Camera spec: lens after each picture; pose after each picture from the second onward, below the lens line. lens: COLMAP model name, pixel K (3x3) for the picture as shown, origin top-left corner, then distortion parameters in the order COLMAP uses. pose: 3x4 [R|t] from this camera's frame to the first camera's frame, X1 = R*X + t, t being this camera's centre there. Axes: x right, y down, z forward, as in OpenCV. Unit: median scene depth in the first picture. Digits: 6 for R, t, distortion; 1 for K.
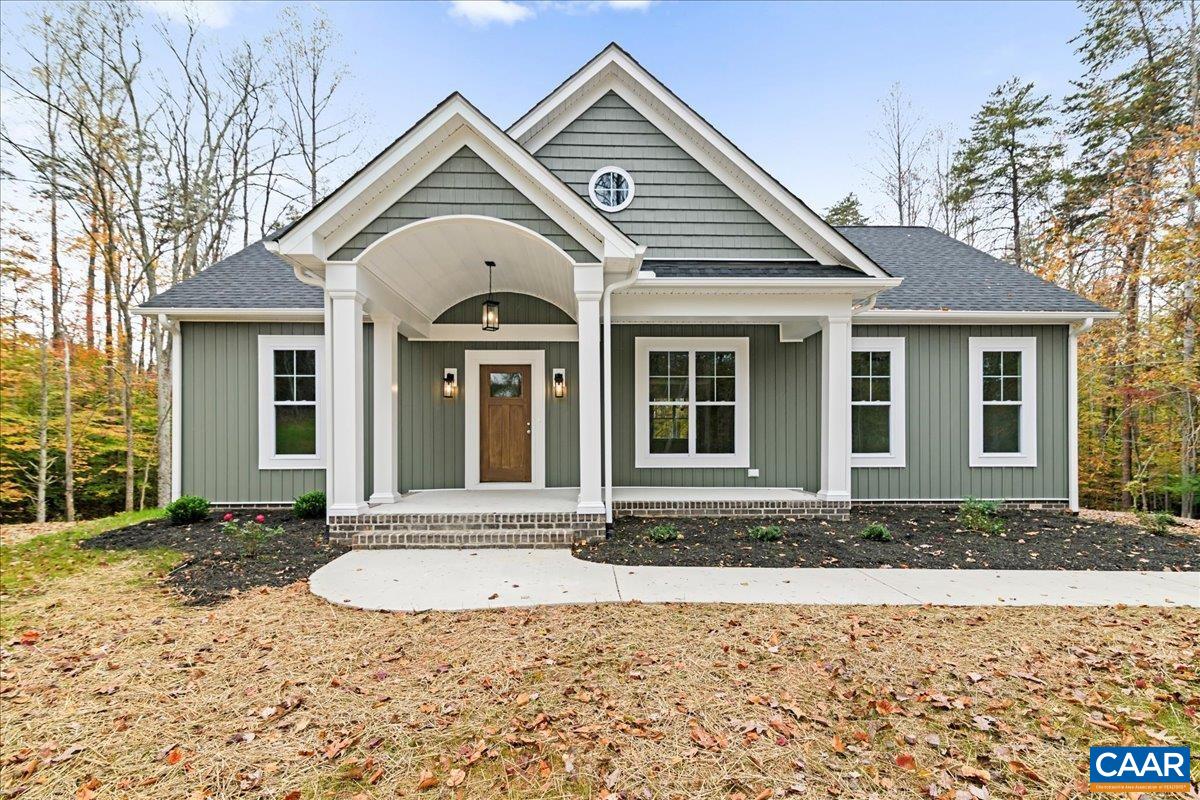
lens RADIAL K [[572.1, 0, 595.6], [0, 572.1, 433.1], [0, 0, 1]] dist [-0.006474, -0.000275]
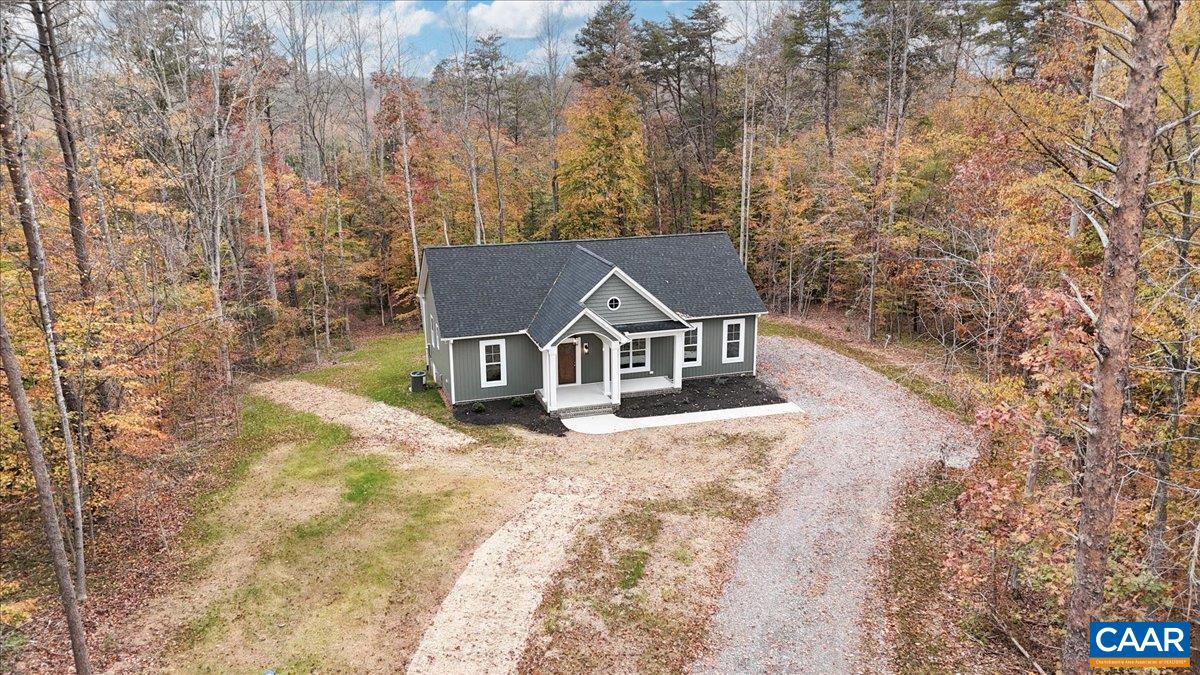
lens RADIAL K [[890.8, 0, 599.4], [0, 890.8, 338.9], [0, 0, 1]] dist [0.005517, -0.003097]
pose [[0.961078, -0.079141, 0.264700, -1.134194], [0.006408, 0.964222, 0.265020, -1.269571], [-0.276203, -0.253008, 0.927199, -3.000411]]
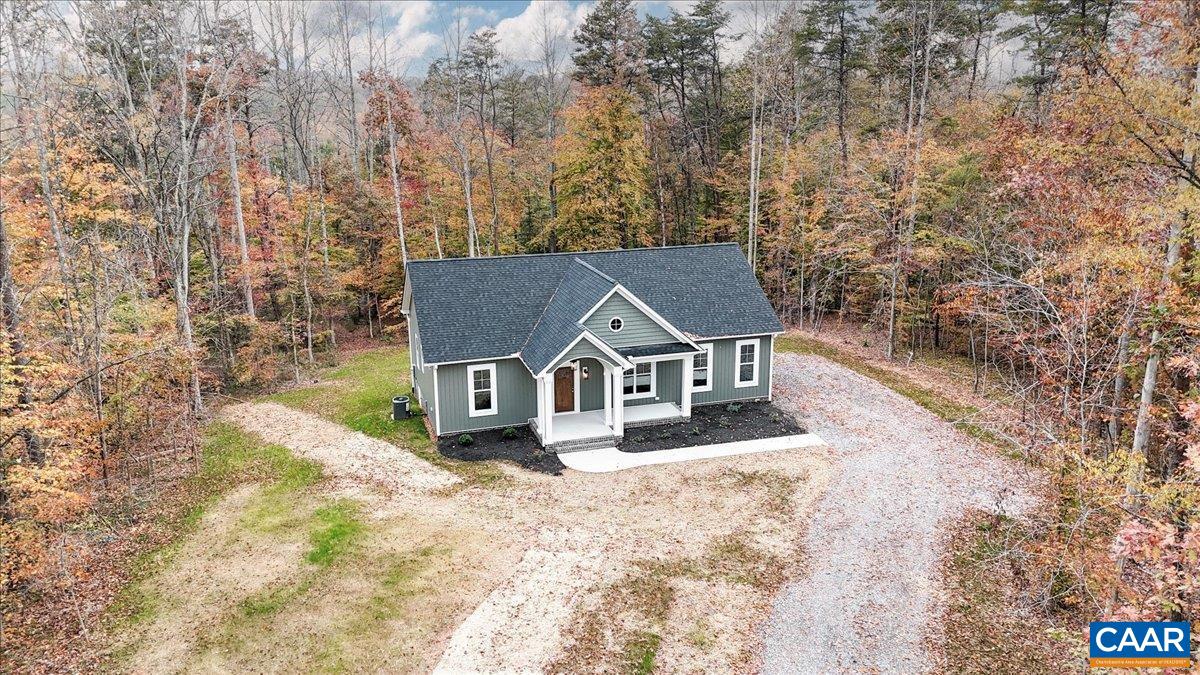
lens RADIAL K [[890.8, 0, 599.0], [0, 890.8, 335.3], [0, 0, 1]] dist [0.005517, -0.003097]
pose [[0.961025, -0.078454, 0.265096, -1.024752], [0.006779, 0.965289, 0.261098, -1.262492], [-0.276378, -0.249124, 0.928198, -2.601181]]
